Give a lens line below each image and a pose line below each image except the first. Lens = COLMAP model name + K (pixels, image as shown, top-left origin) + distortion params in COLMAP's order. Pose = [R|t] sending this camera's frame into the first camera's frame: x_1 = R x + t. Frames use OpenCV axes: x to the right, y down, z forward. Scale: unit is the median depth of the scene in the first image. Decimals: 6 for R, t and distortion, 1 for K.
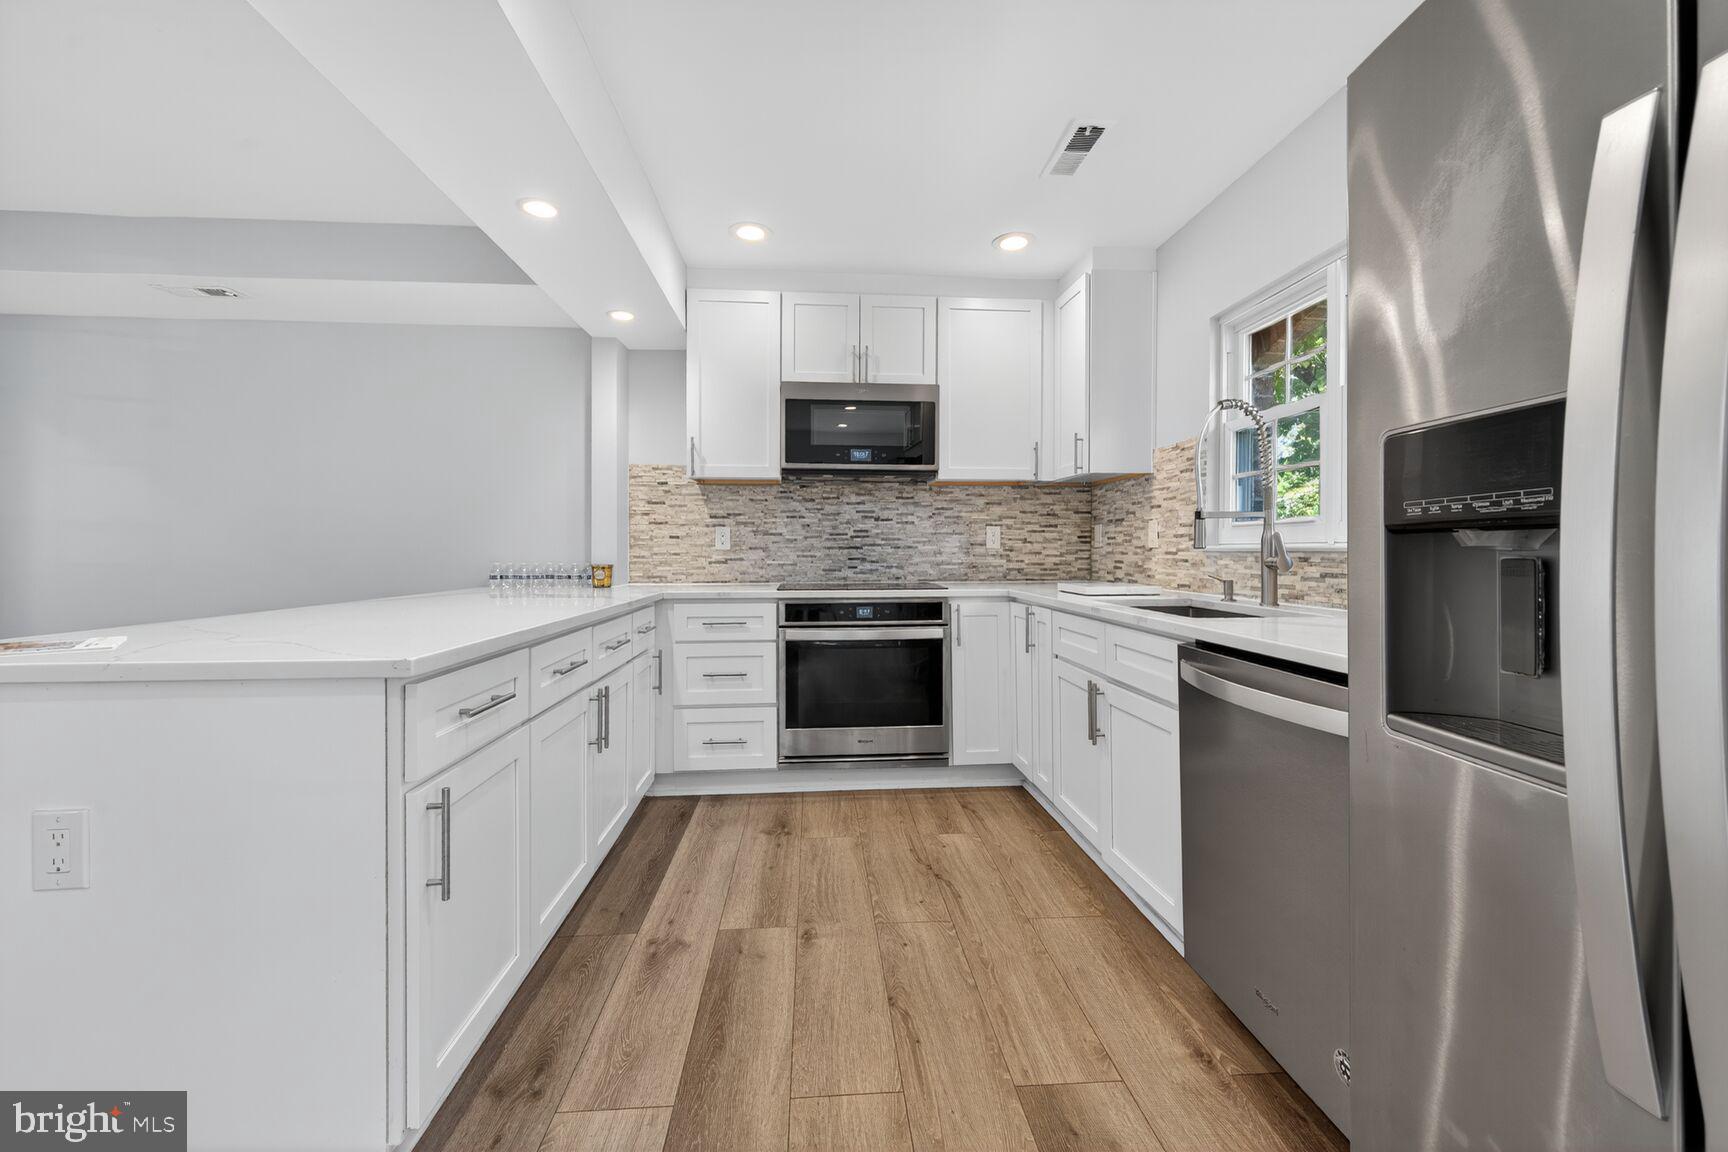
lens RADIAL K [[671.3, 0, 861.4], [0, 671.3, 546.5], [0, 0, 1]] dist [0.001689, 0.000211]
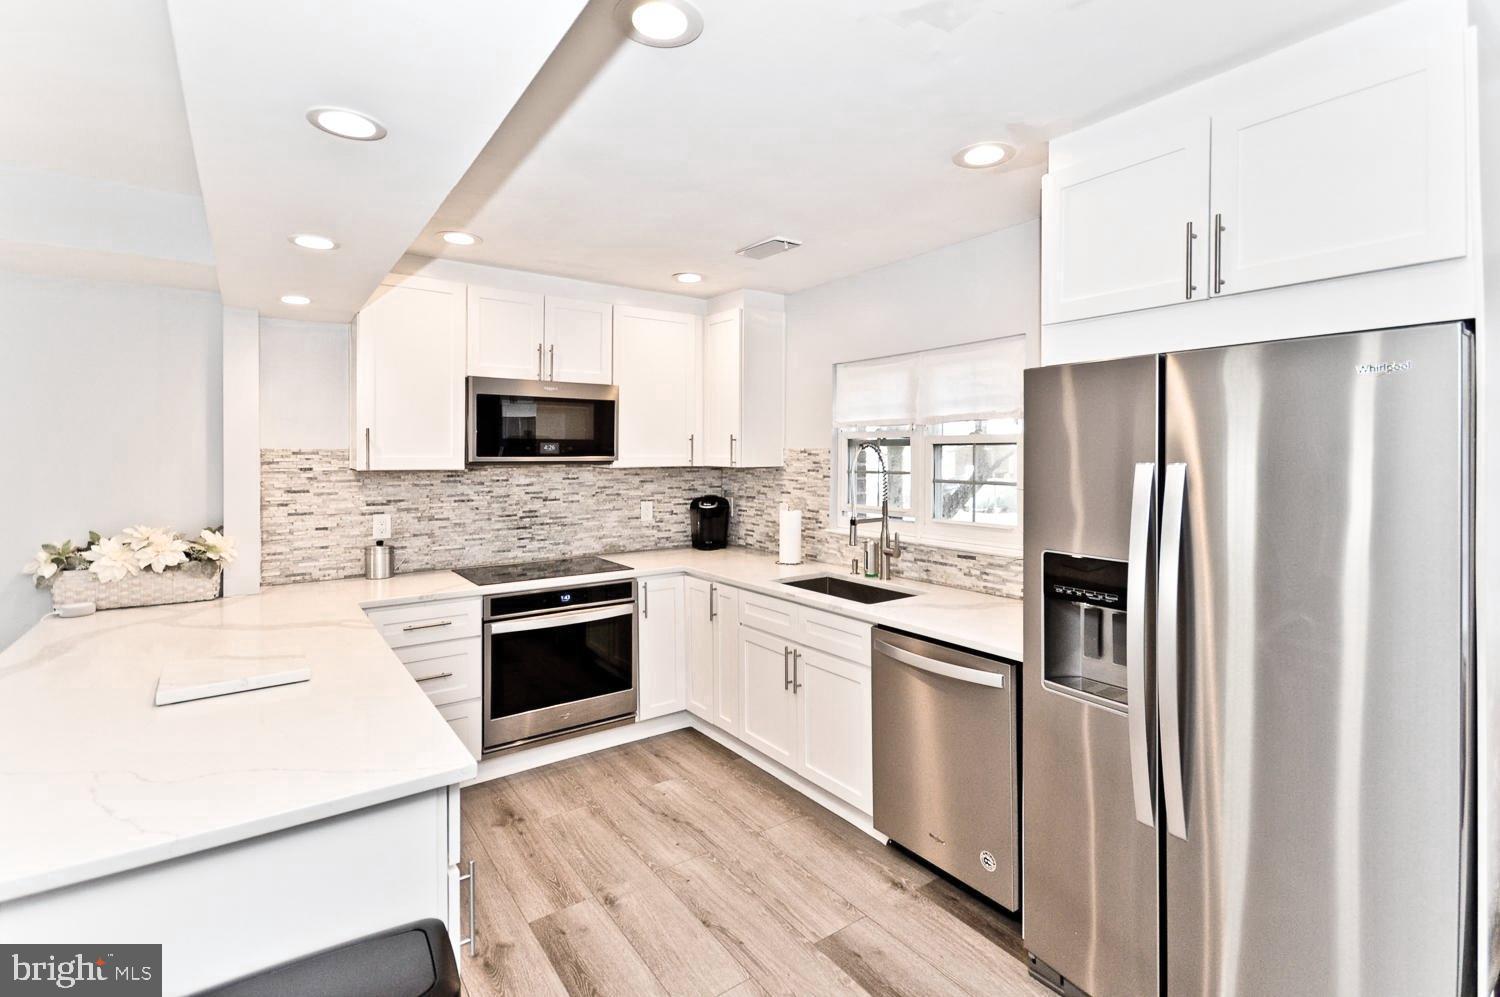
lens RADIAL K [[688.6, 0, 754.3], [0, 688.6, 458.0], [0, 0, 1]] dist [0.001546, 0.000434]
pose [[0.851733, -0.004623, 0.523956, -0.313669], [-0.000807, 0.999948, 0.010134, -0.139222], [-0.523976, -0.009054, 0.851685, -0.109628]]
